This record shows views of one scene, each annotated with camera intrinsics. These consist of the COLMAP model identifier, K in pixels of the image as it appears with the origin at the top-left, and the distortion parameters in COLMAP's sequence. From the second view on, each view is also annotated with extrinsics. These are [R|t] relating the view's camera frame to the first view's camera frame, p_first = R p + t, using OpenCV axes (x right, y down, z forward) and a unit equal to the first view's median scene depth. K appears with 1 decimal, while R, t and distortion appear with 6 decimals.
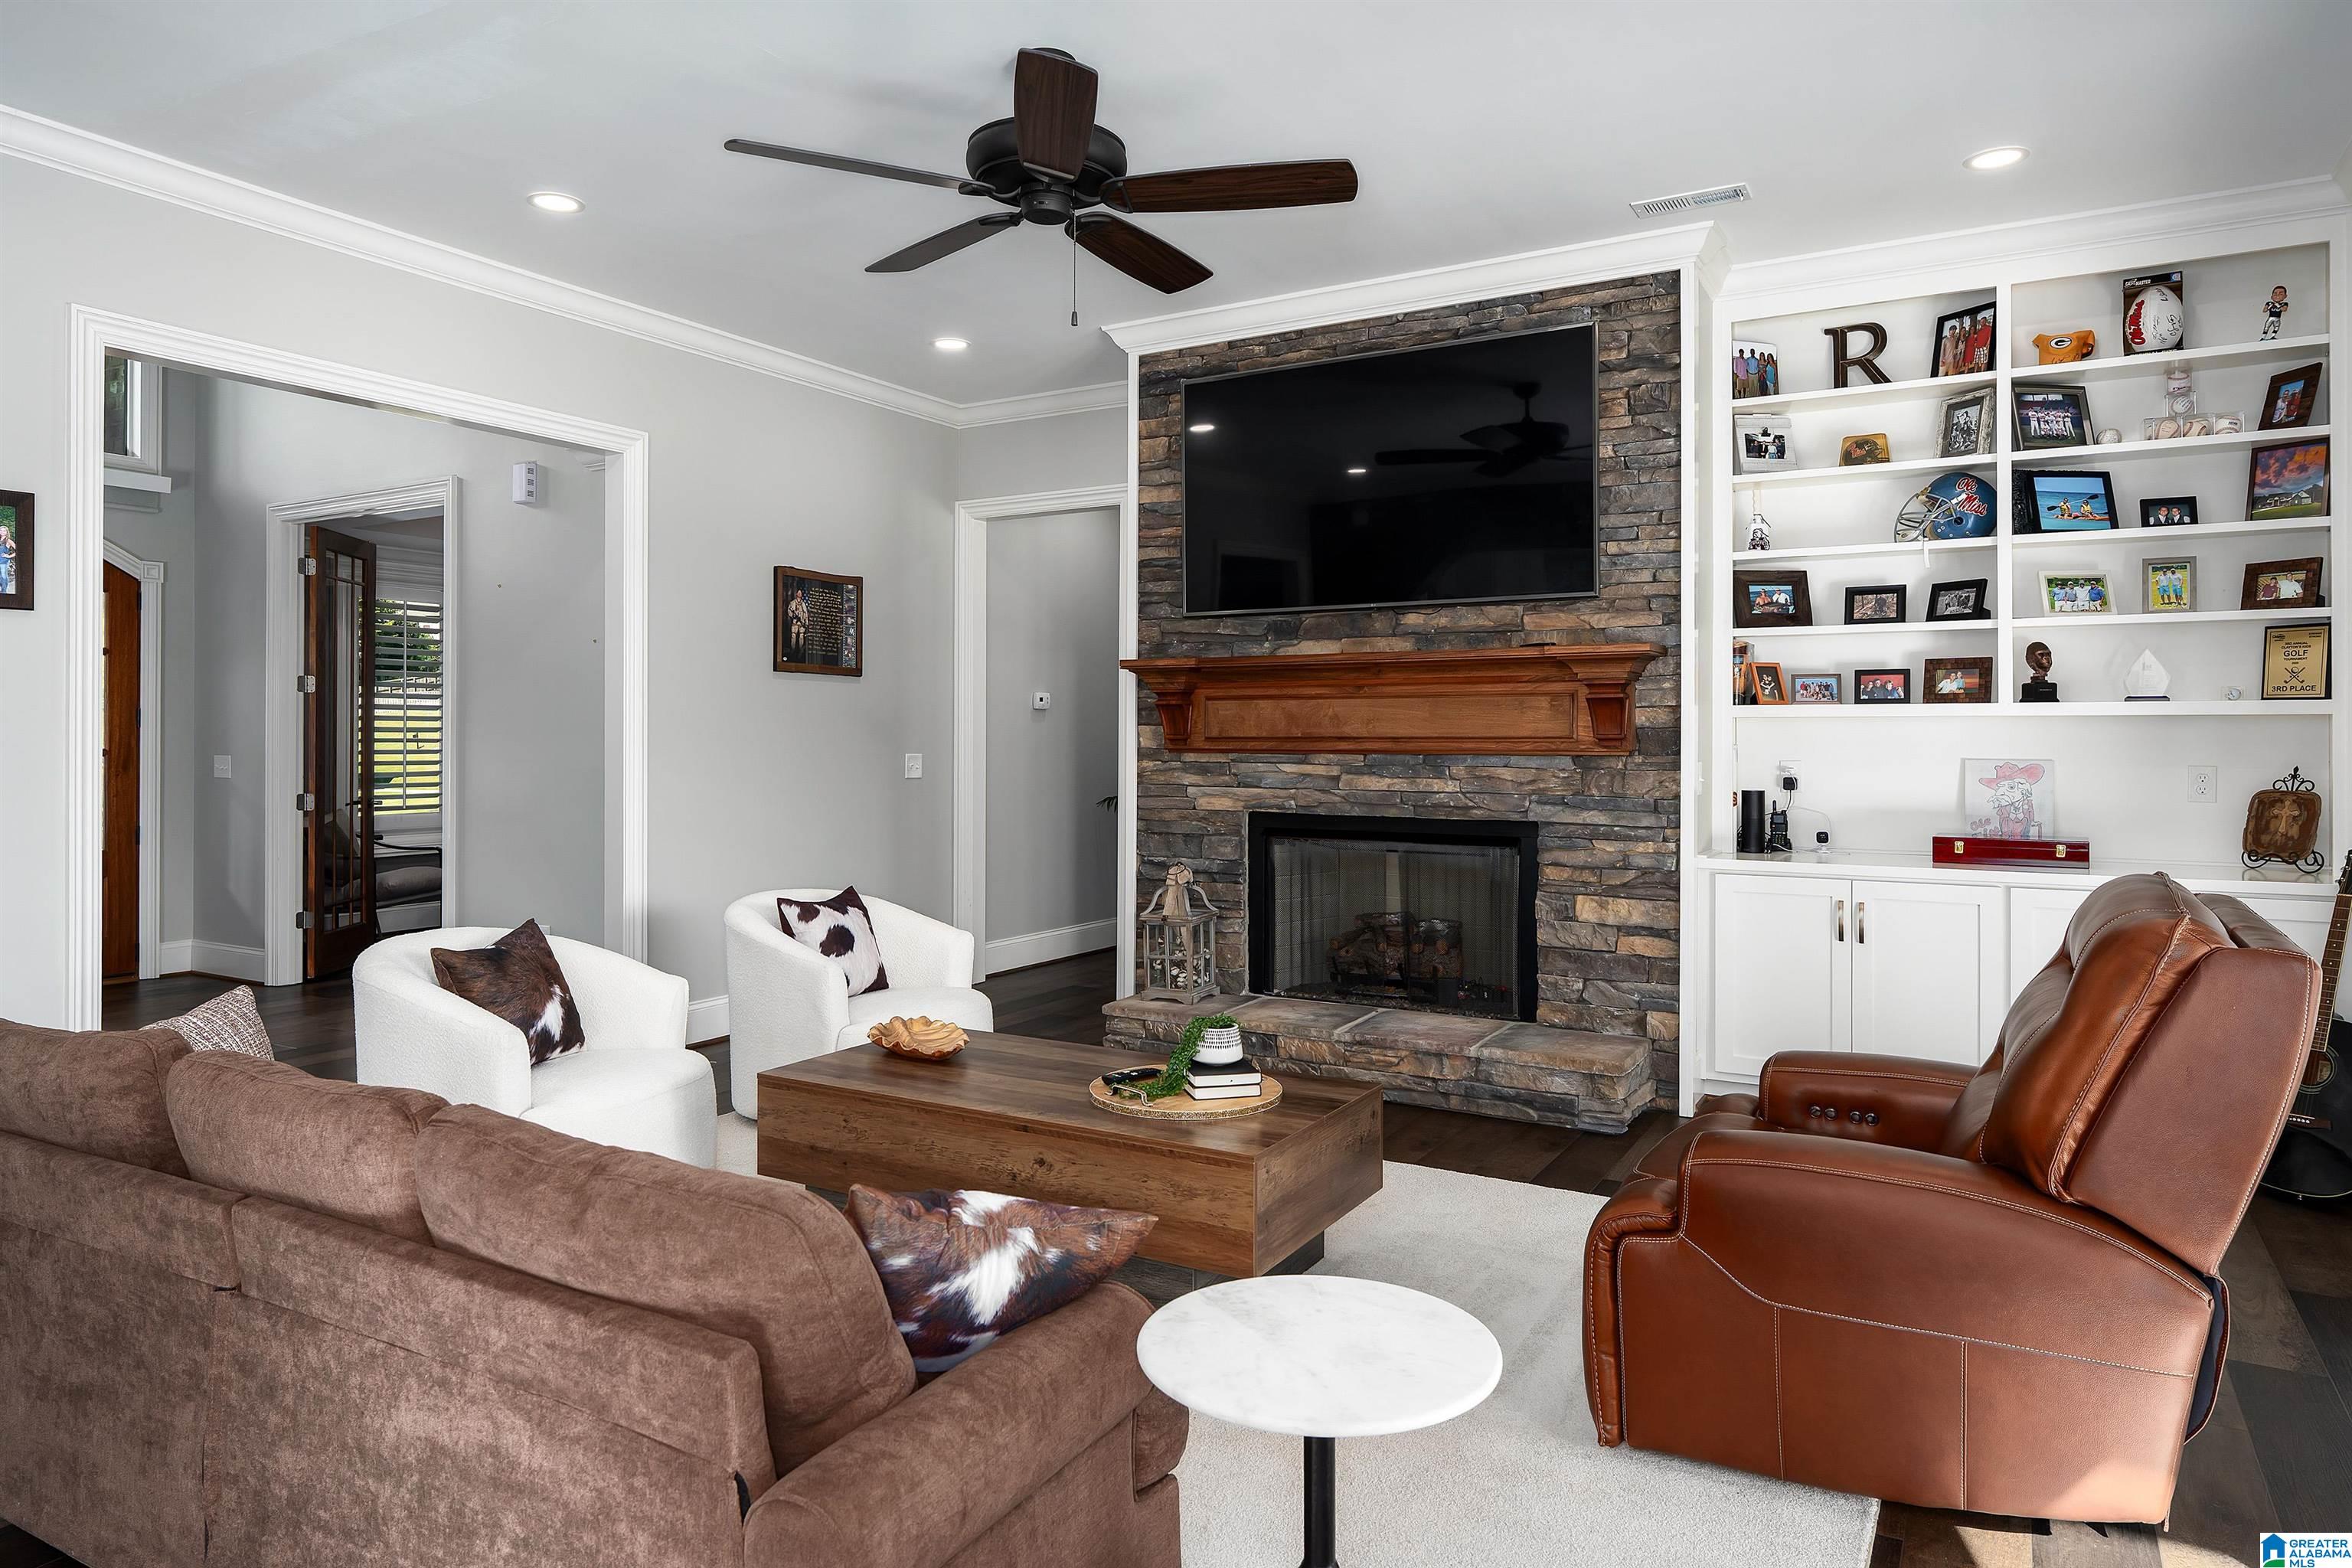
lens RADIAL K [[1437.1, 0, 1175.7], [0, 1437.1, 728.0], [0, 0, 1]] dist [0.000312, 0.000261]
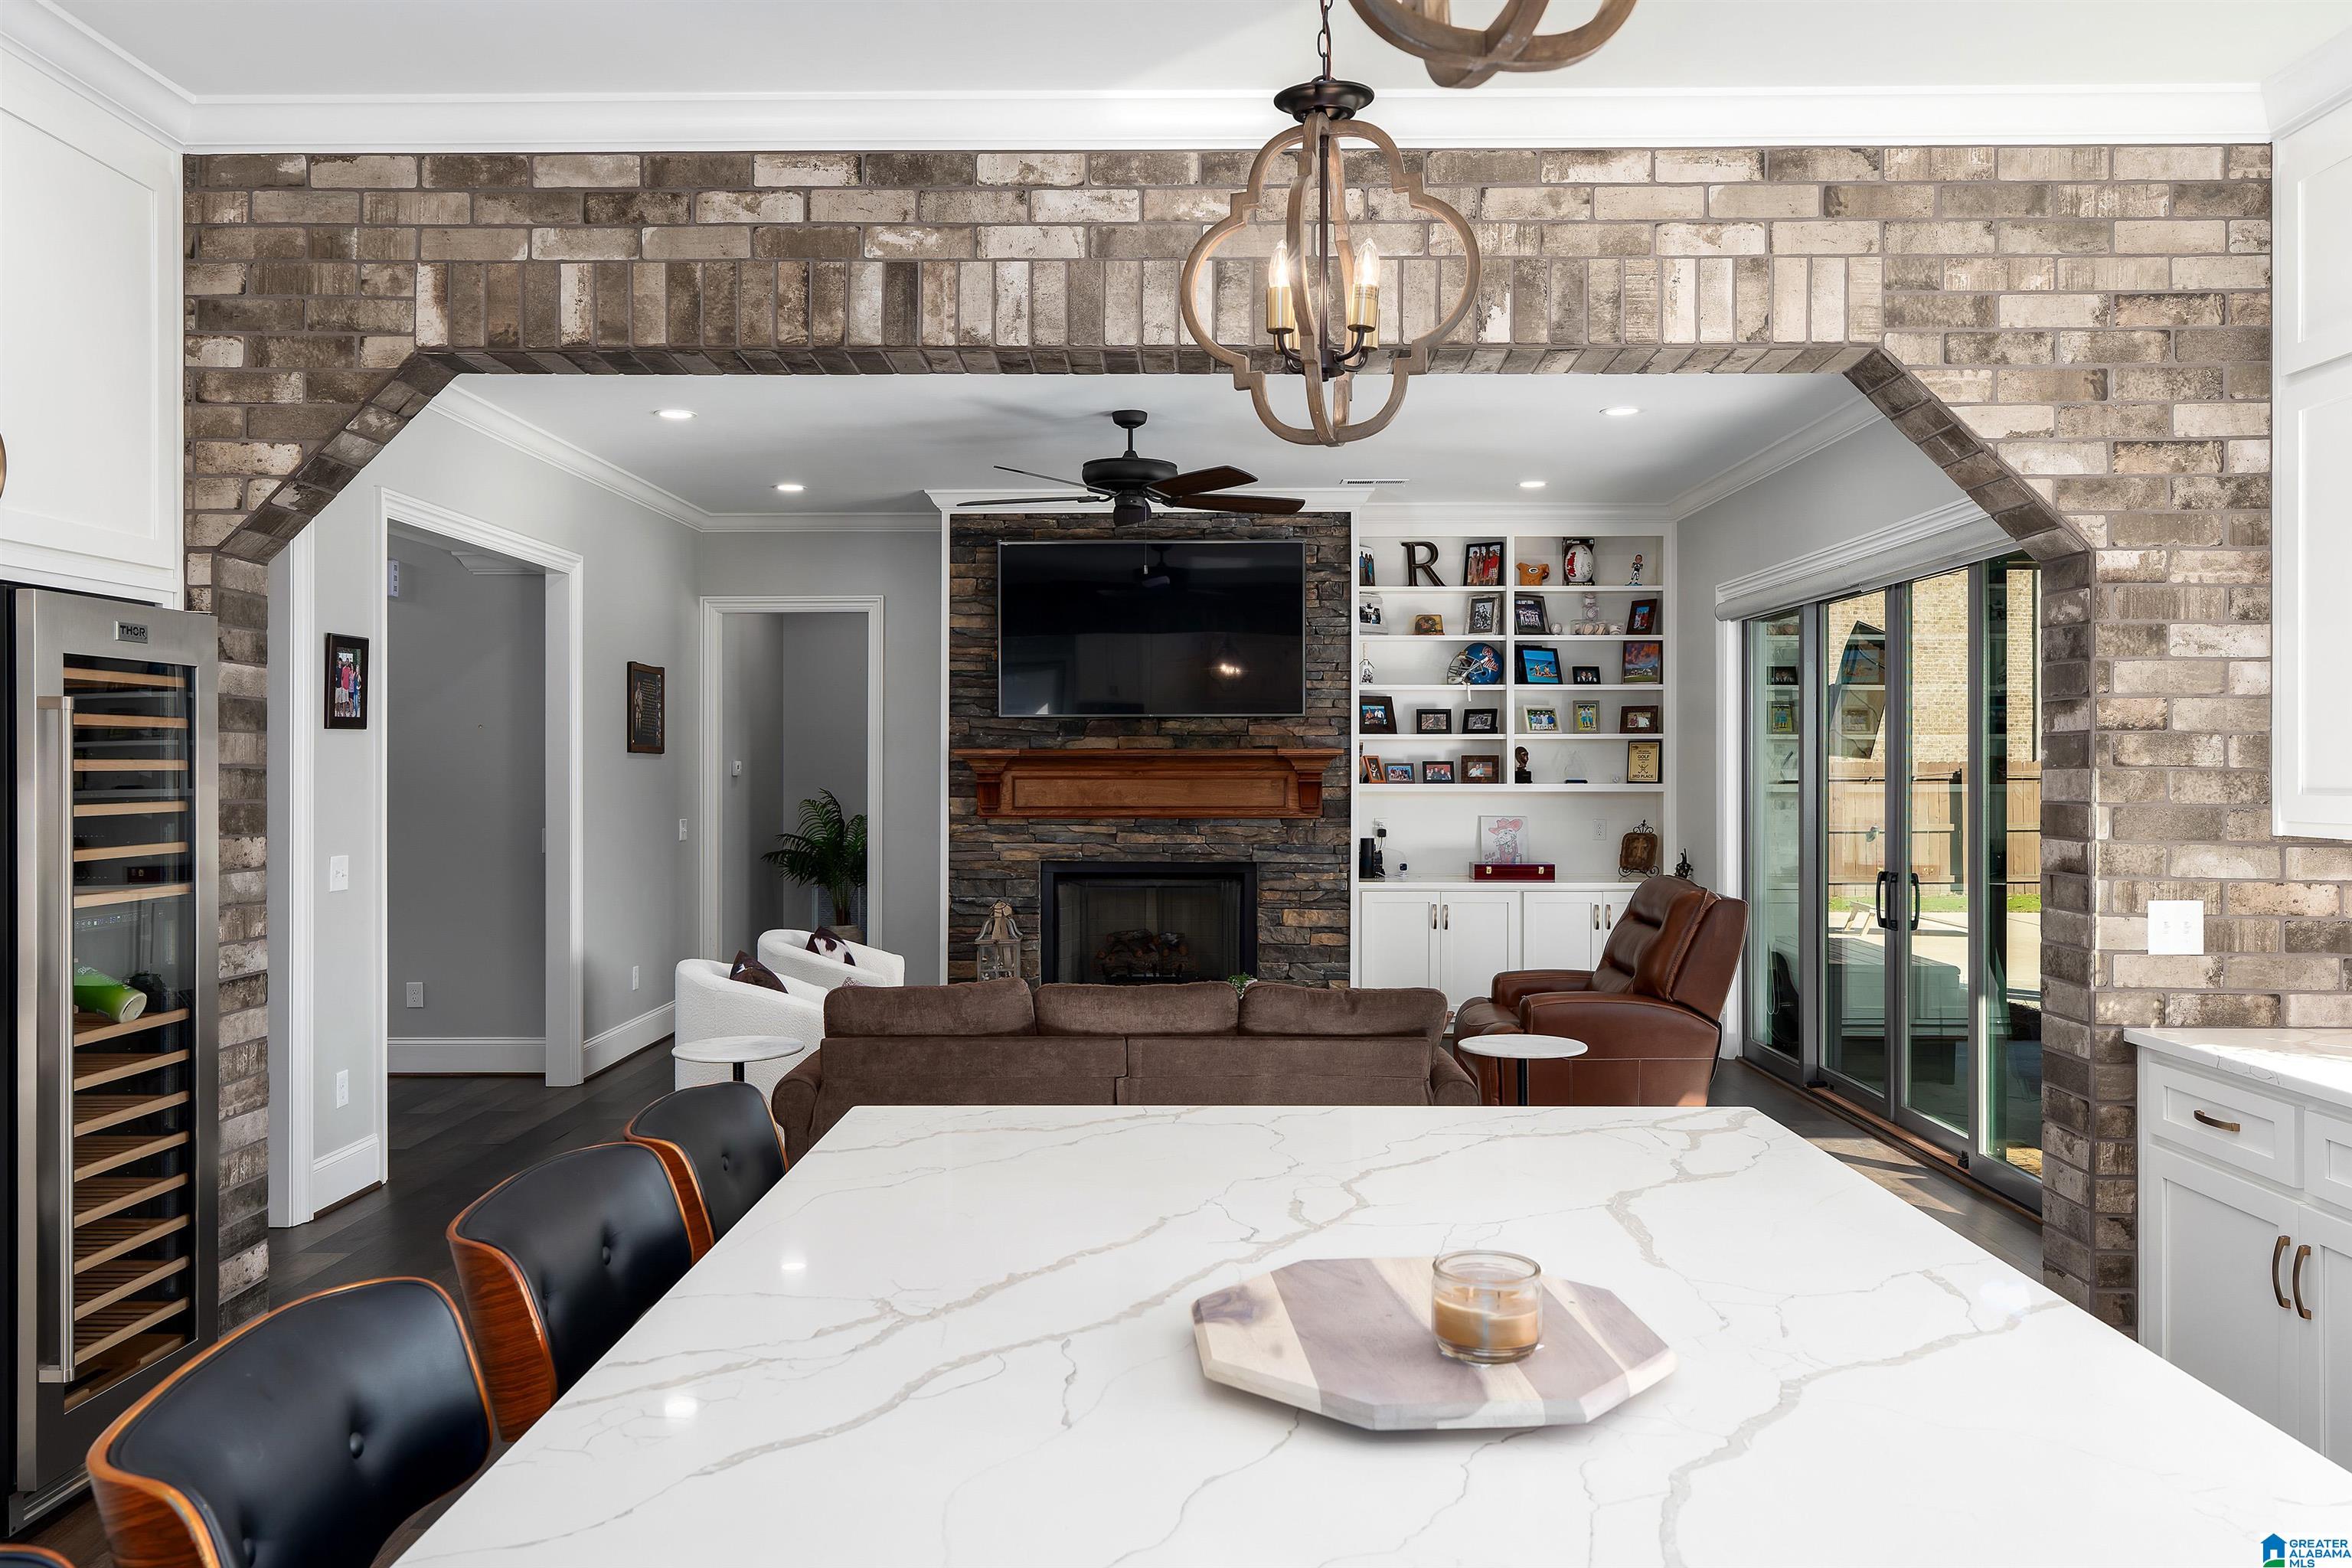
lens RADIAL K [[1702.7, 0, 1167.8], [0, 1702.7, 769.4], [0, 0, 1]] dist [0.001336, -0.004285]
pose [[0.873959, -0.001733, 0.485996, -0.721122], [-0.002240, 0.999969, 0.007594, -0.047014], [-0.485994, -0.007726, 0.873928, -0.534634]]
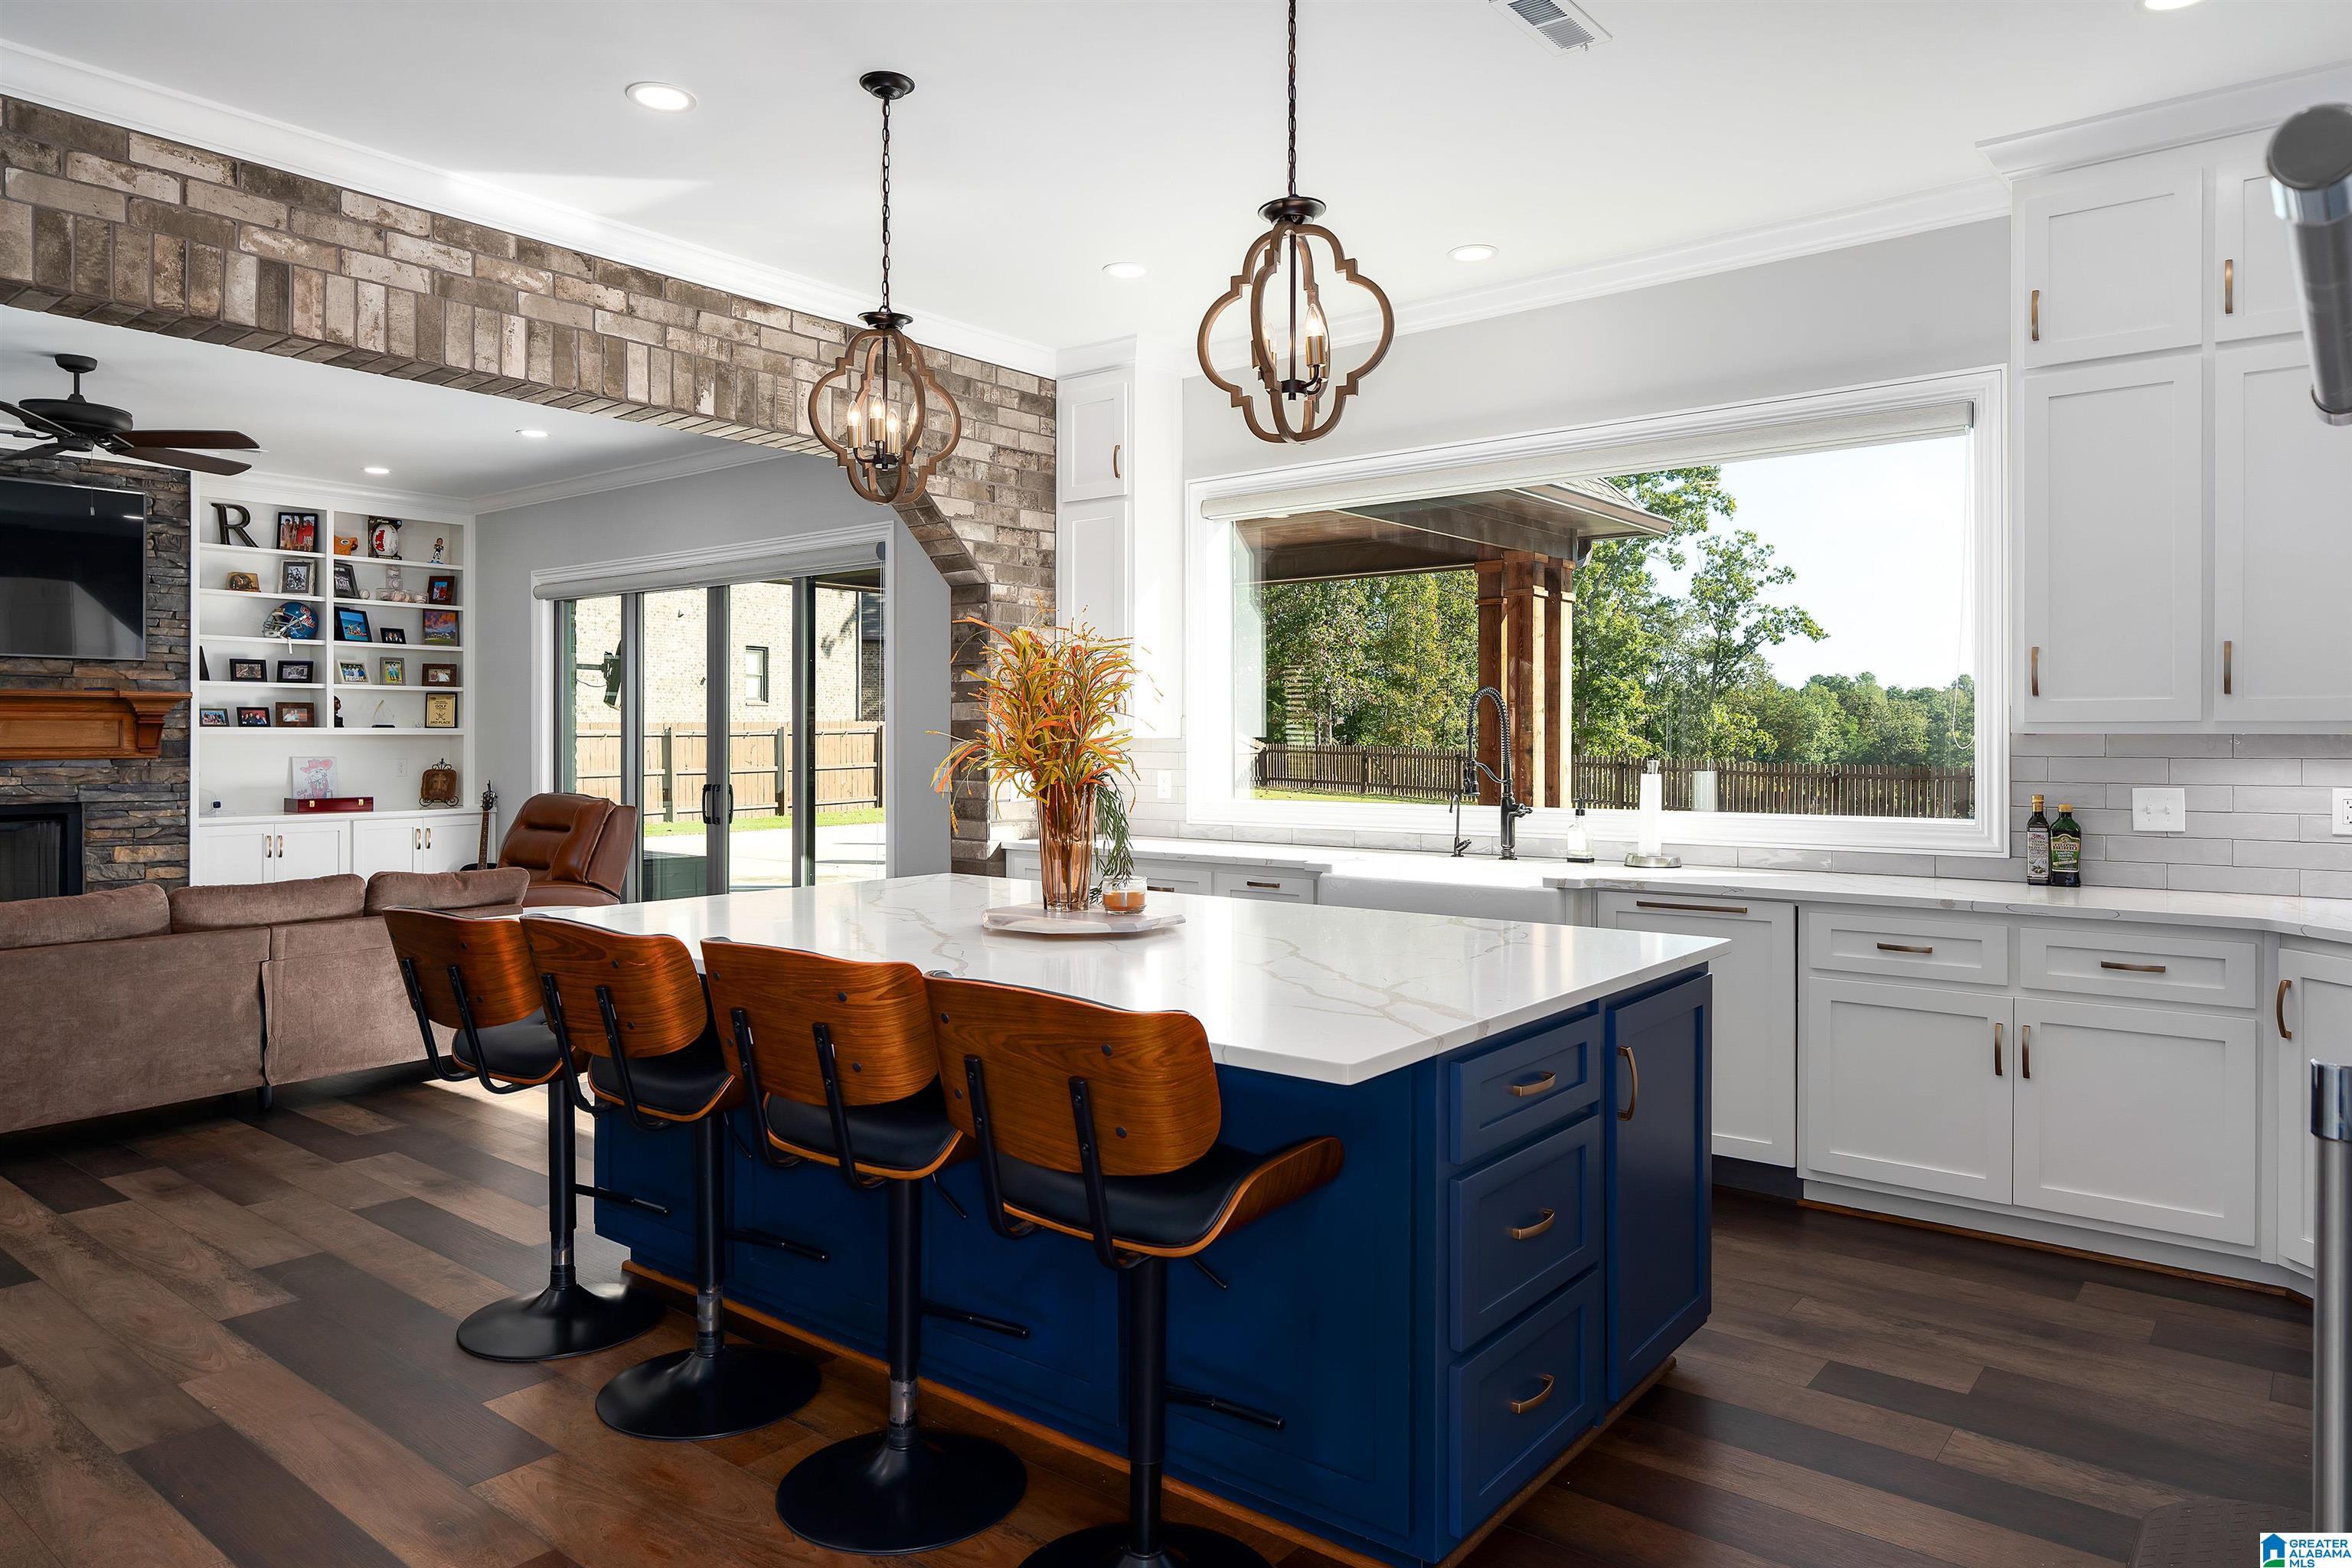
lens RADIAL K [[1490.1, 0, 1174.9], [0, 1490.1, 739.3], [0, 0, 1]] dist [-0.001814, 0.000057]
pose [[0.153880, -0.002541, 0.988086, -1.175716], [-0.007864, 0.999962, 0.003796, -0.017690], [-0.988058, -0.008355, 0.153854, -0.411203]]
